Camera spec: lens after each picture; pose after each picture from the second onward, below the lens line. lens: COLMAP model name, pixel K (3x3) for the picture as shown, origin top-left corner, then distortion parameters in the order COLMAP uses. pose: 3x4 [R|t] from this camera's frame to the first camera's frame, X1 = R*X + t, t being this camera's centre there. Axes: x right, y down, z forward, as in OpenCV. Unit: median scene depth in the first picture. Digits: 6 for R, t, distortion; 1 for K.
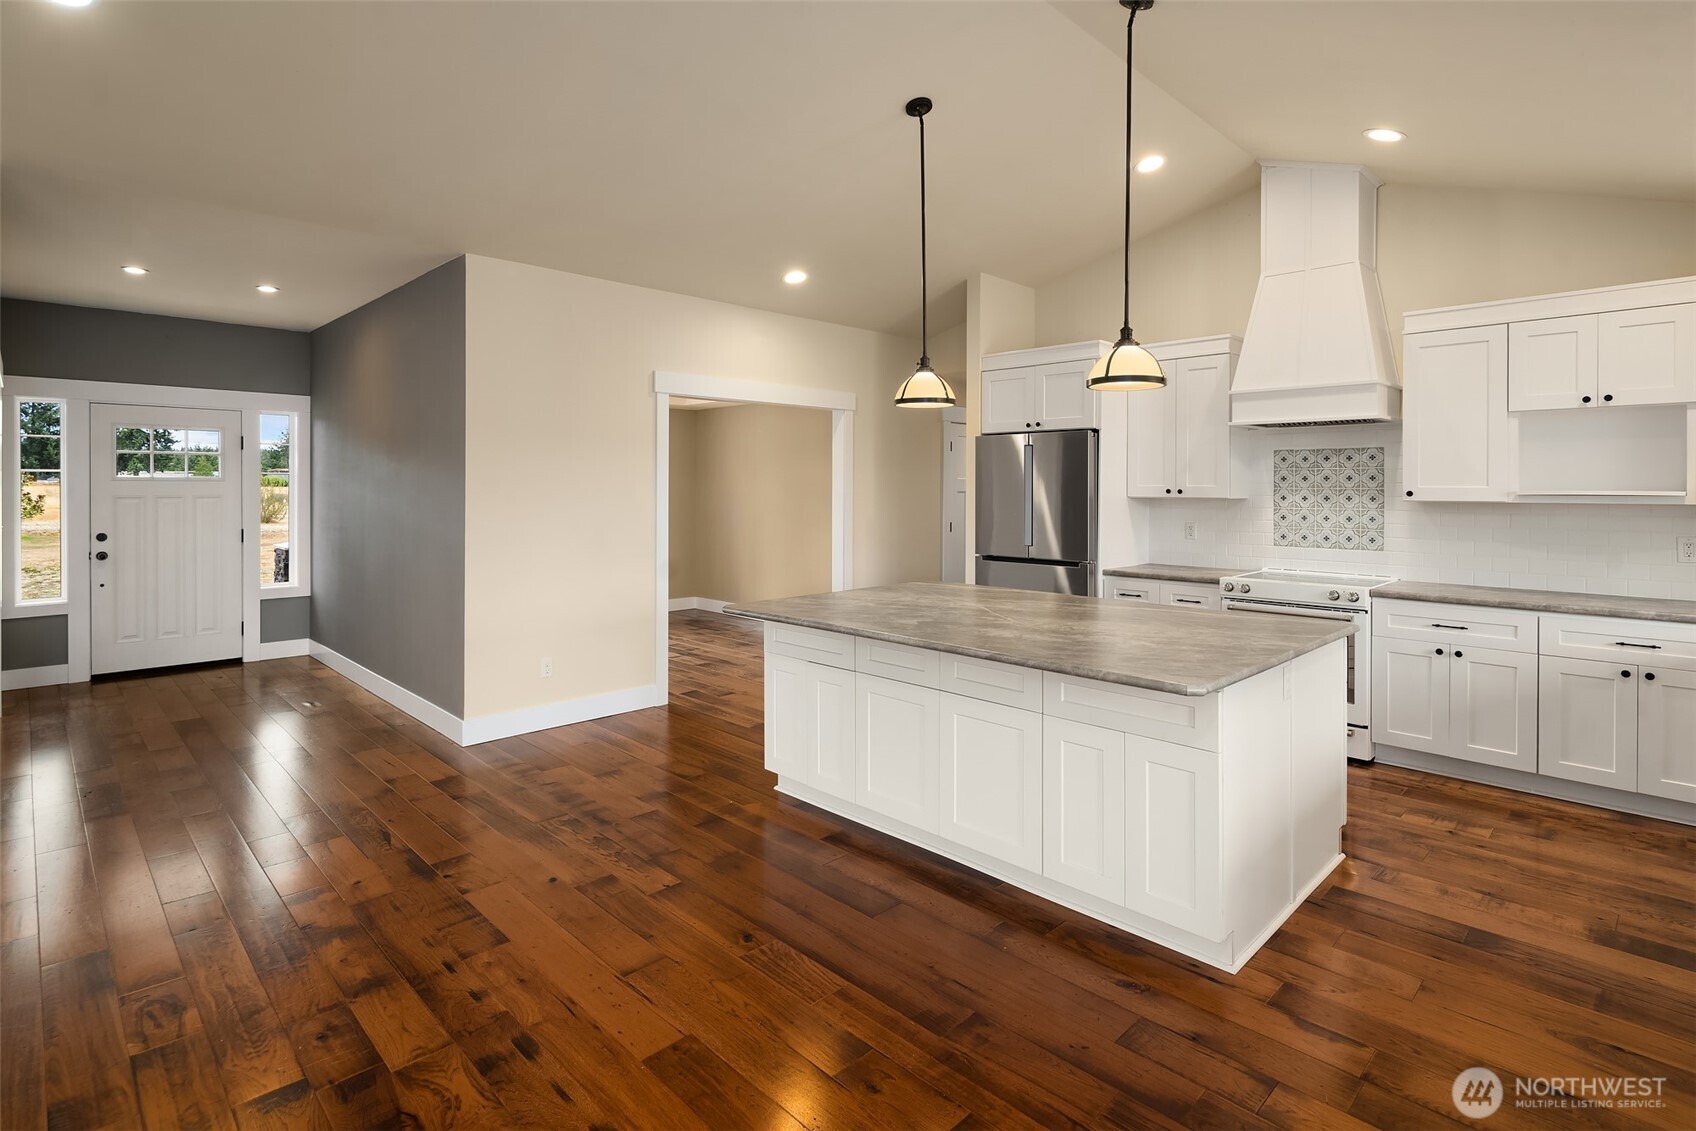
lens RADIAL K [[838.0, 0, 854.0], [0, 838.0, 491.4], [0, 0, 1]] dist [0.005561, -0.002809]
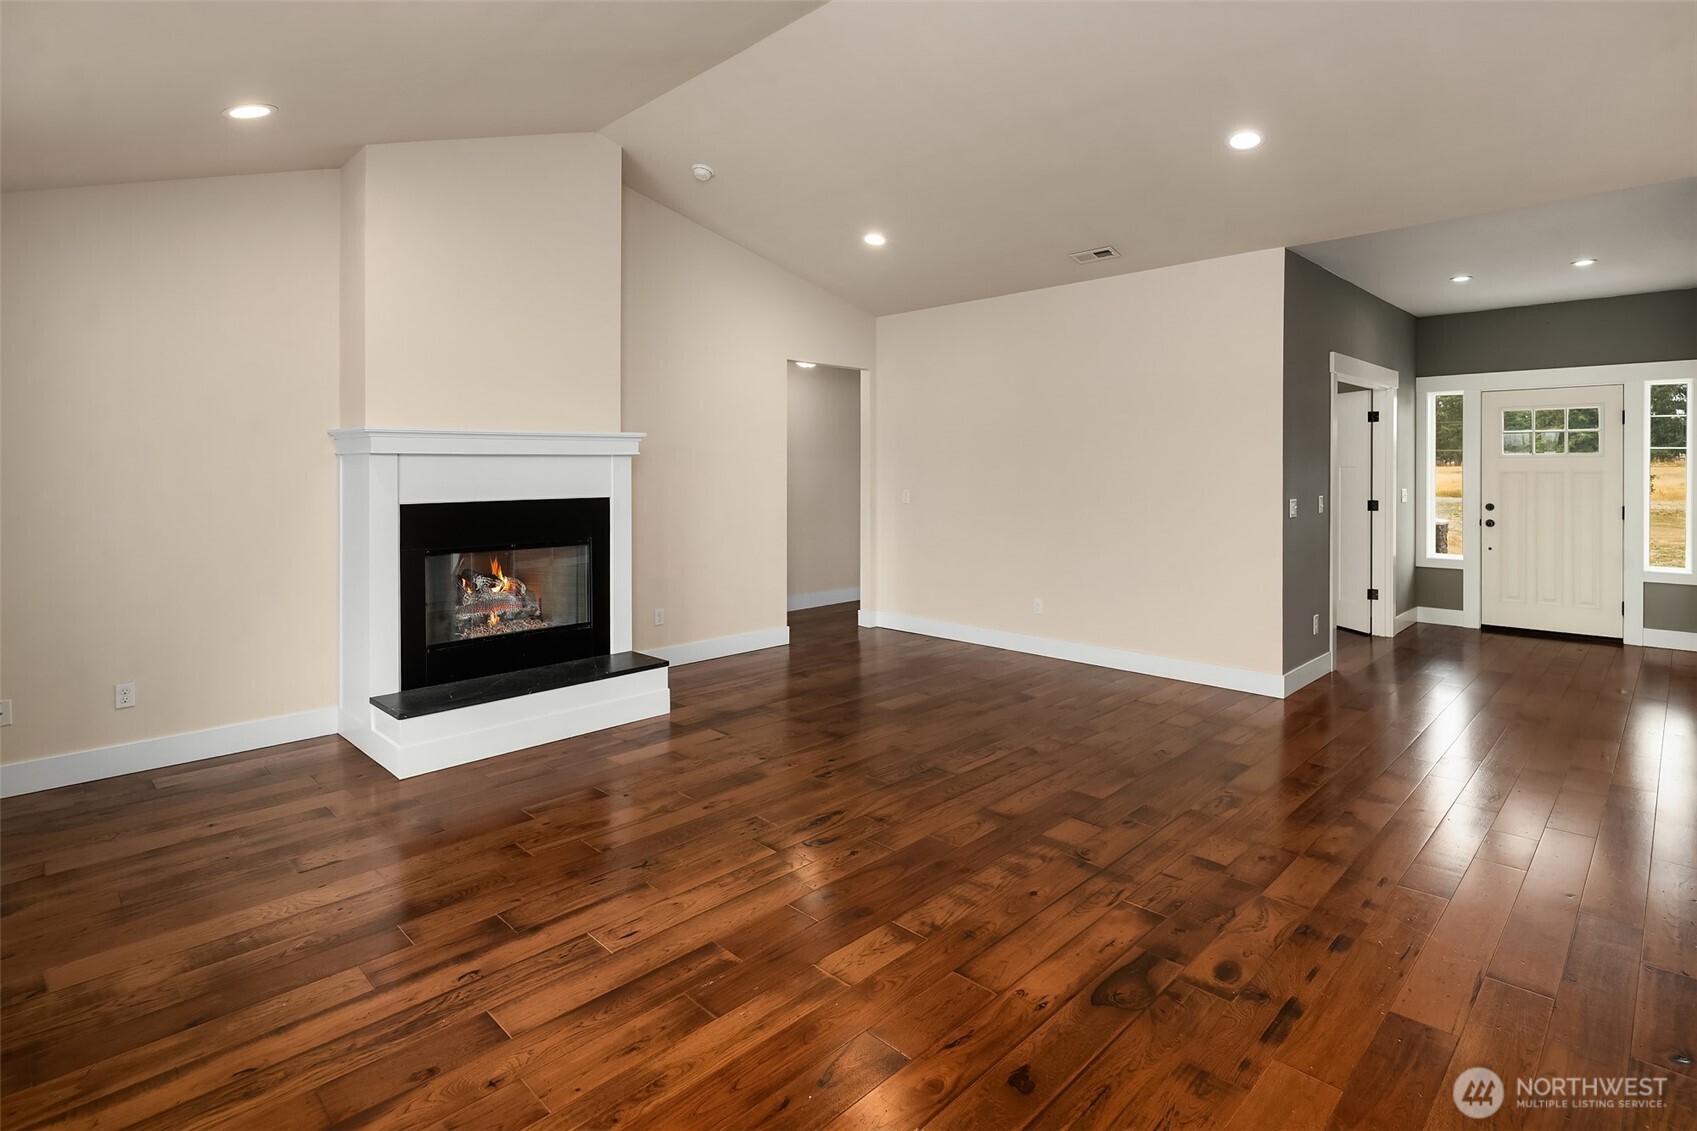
lens RADIAL K [[838.5, 0, 855.1], [0, 838.5, 475.2], [0, 0, 1]] dist [0.005561, -0.002809]
pose [[0.007986, 0.004285, -0.999959, 0.357099], [-0.001220, 0.999990, 0.004276, 0.008850], [0.999967, 0.001186, 0.007991, 0.157084]]
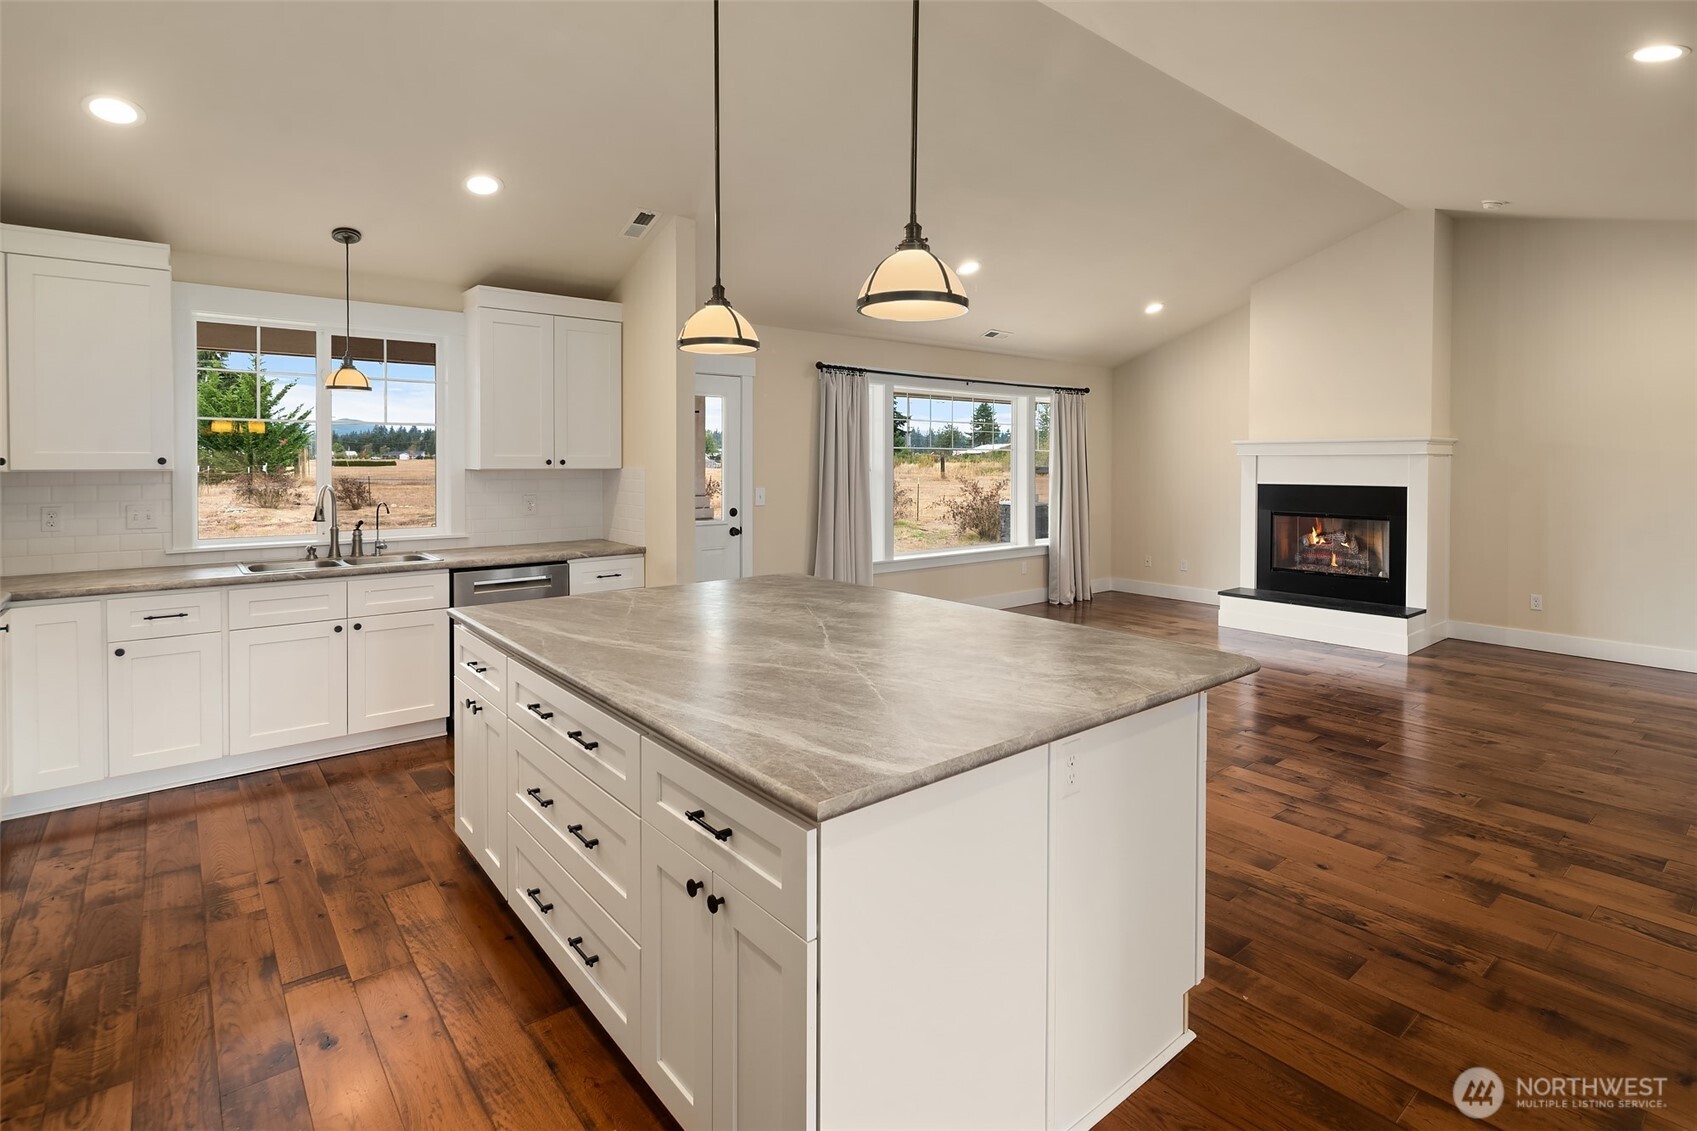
lens RADIAL K [[838.5, 0, 860.7], [0, 838.5, 466.0], [0, 0, 1]] dist [0.005561, -0.002809]
pose [[-0.996281, -0.005618, 0.085977, 0.061001], [-0.004608, 0.999918, 0.011947, -0.005077], [-0.086037, 0.011507, -0.996226, 1.362766]]
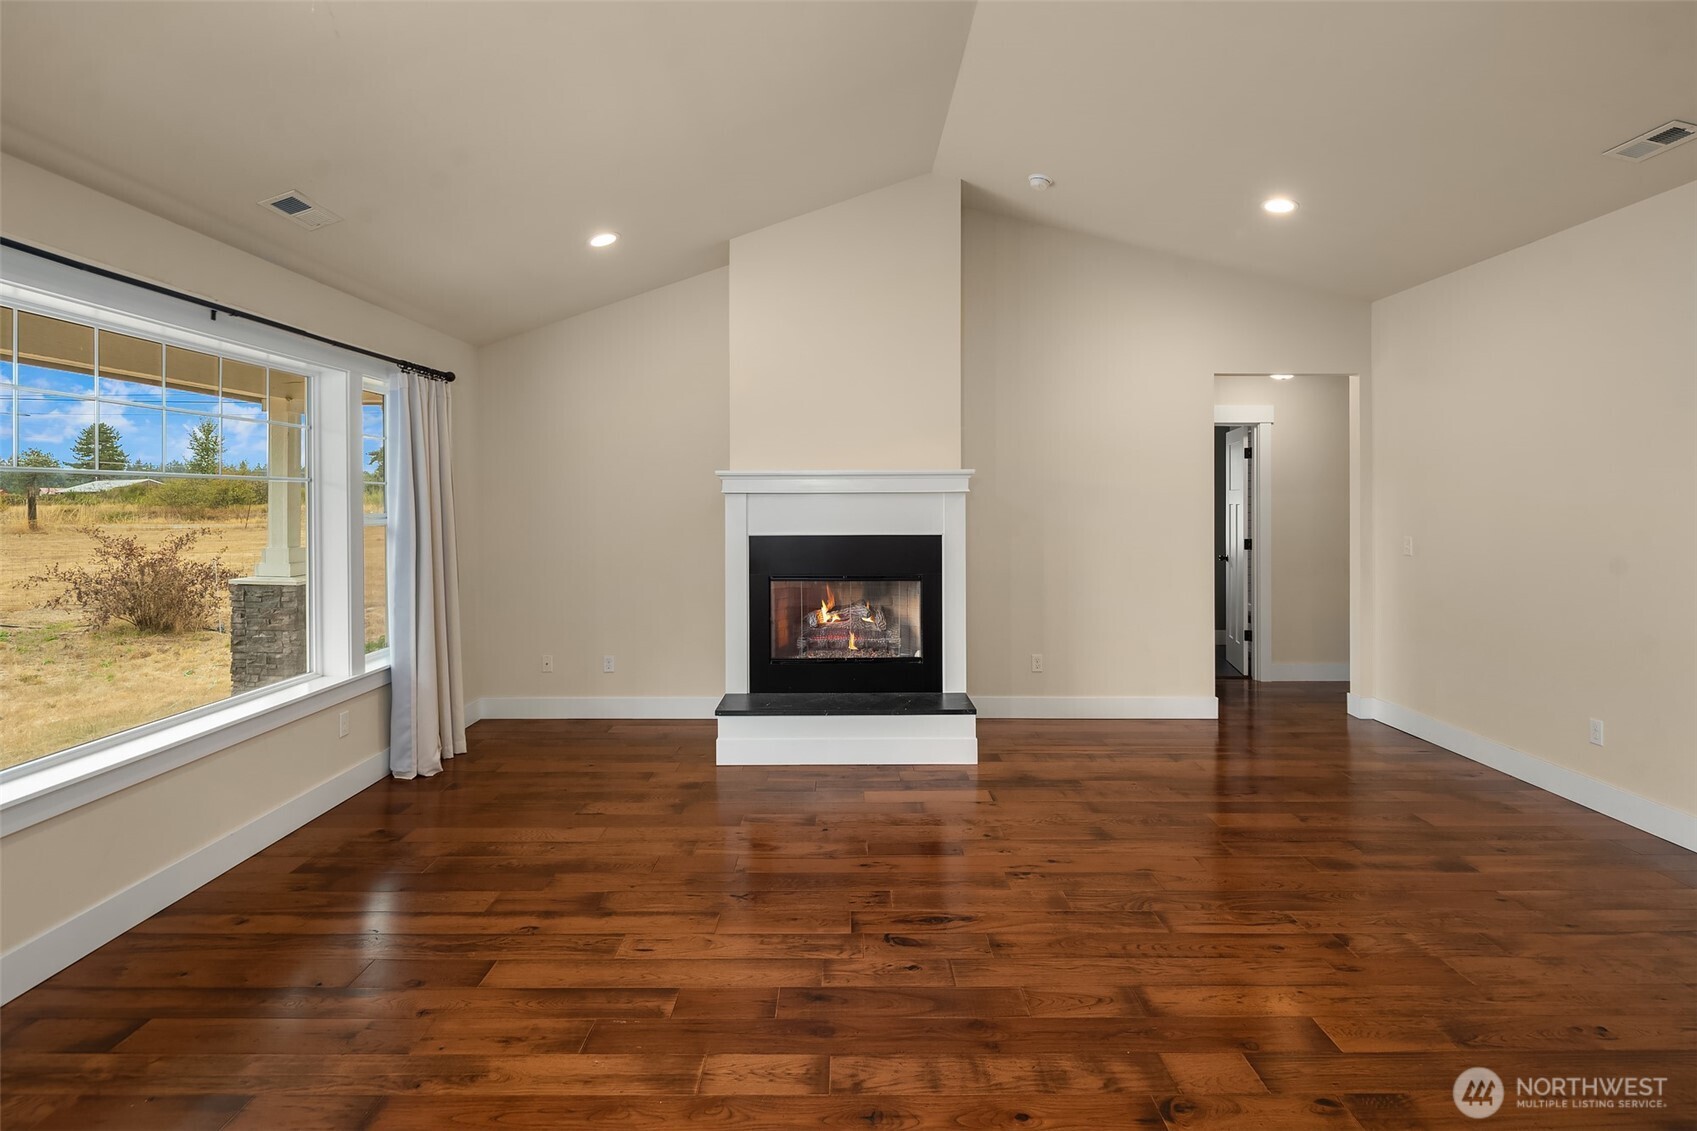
lens RADIAL K [[838.5, 0, 852.6], [0, 838.5, 507.2], [0, 0, 1]] dist [0.005561, -0.002809]
pose [[-0.701415, 0.002629, -0.712748, 0.118231], [-0.004902, 0.999952, 0.008512, -0.002569], [0.712736, 0.009464, -0.701368, 0.531596]]
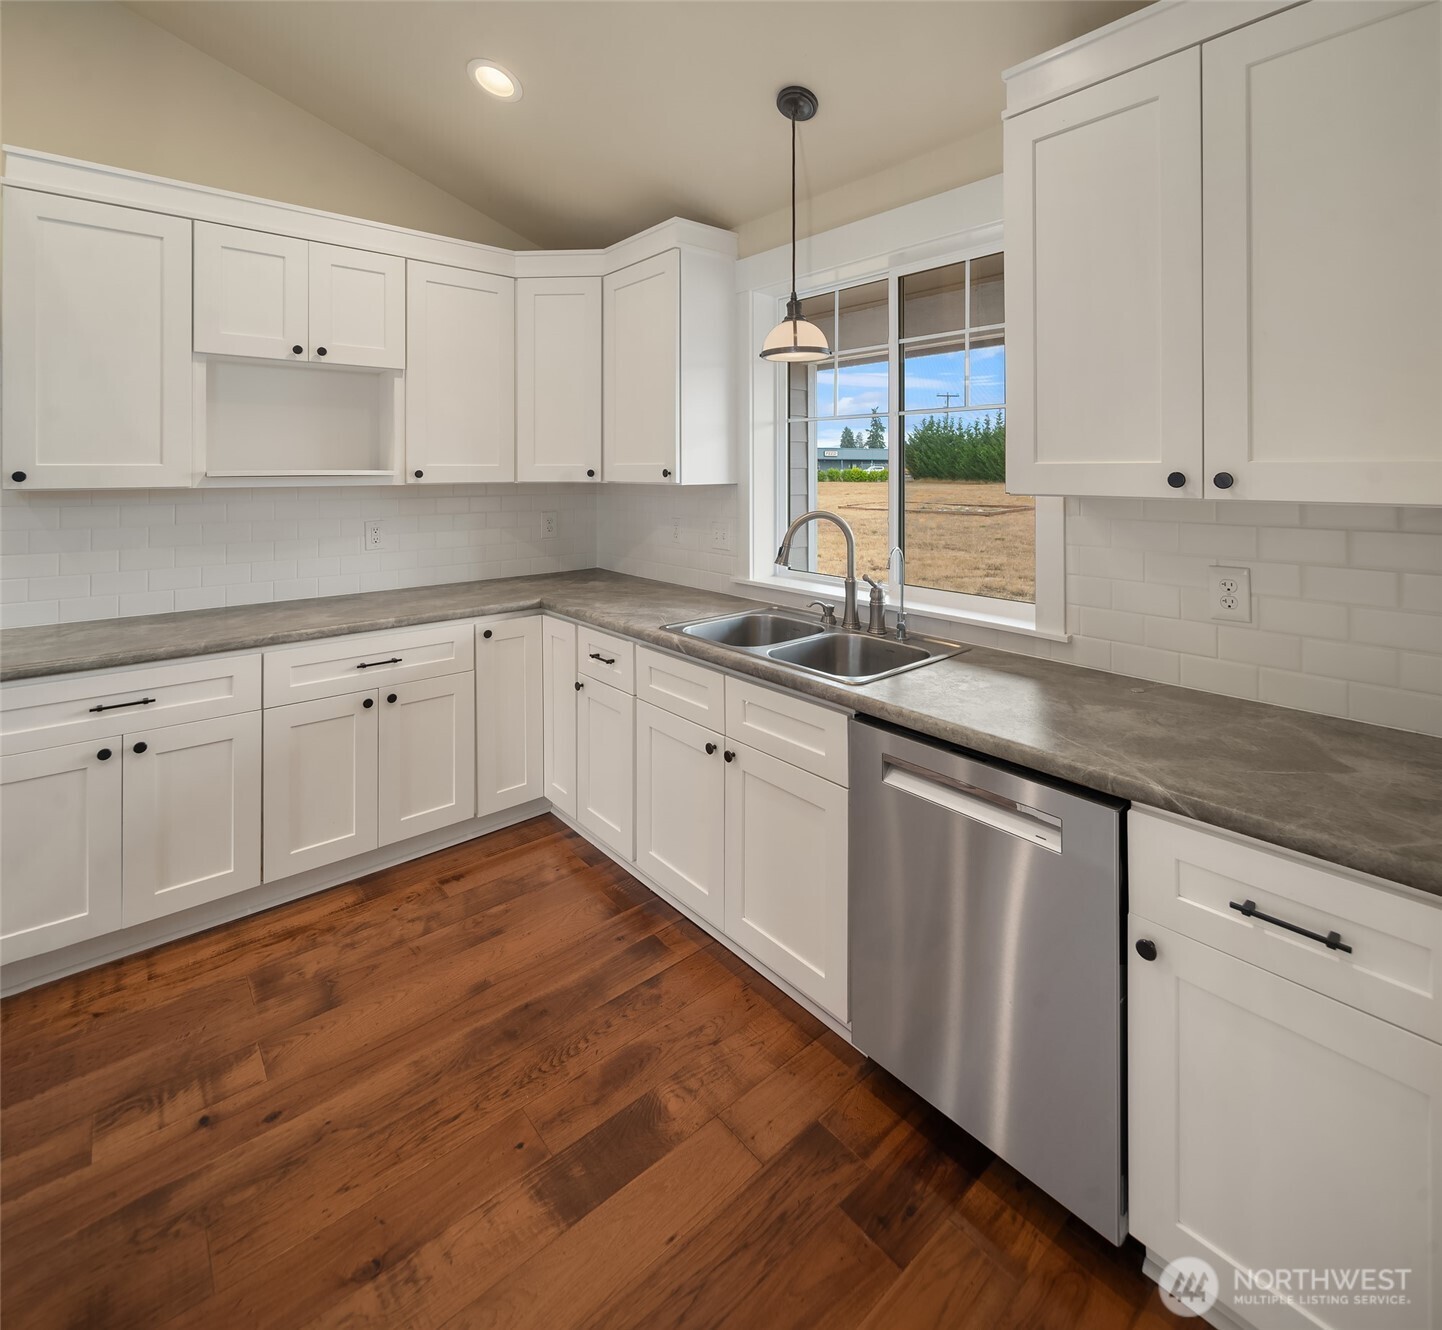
lens RADIAL K [[715.5, 0, 732.3], [0, 715.5, 466.9], [0, 0, 1]] dist [0.000088, -0.001271]
pose [[0.069451, 0.000438, 0.997585, 0.224089], [0.003532, 0.999994, -0.000684, -0.001560], [-0.997579, 0.003571, 0.069449, 0.496742]]
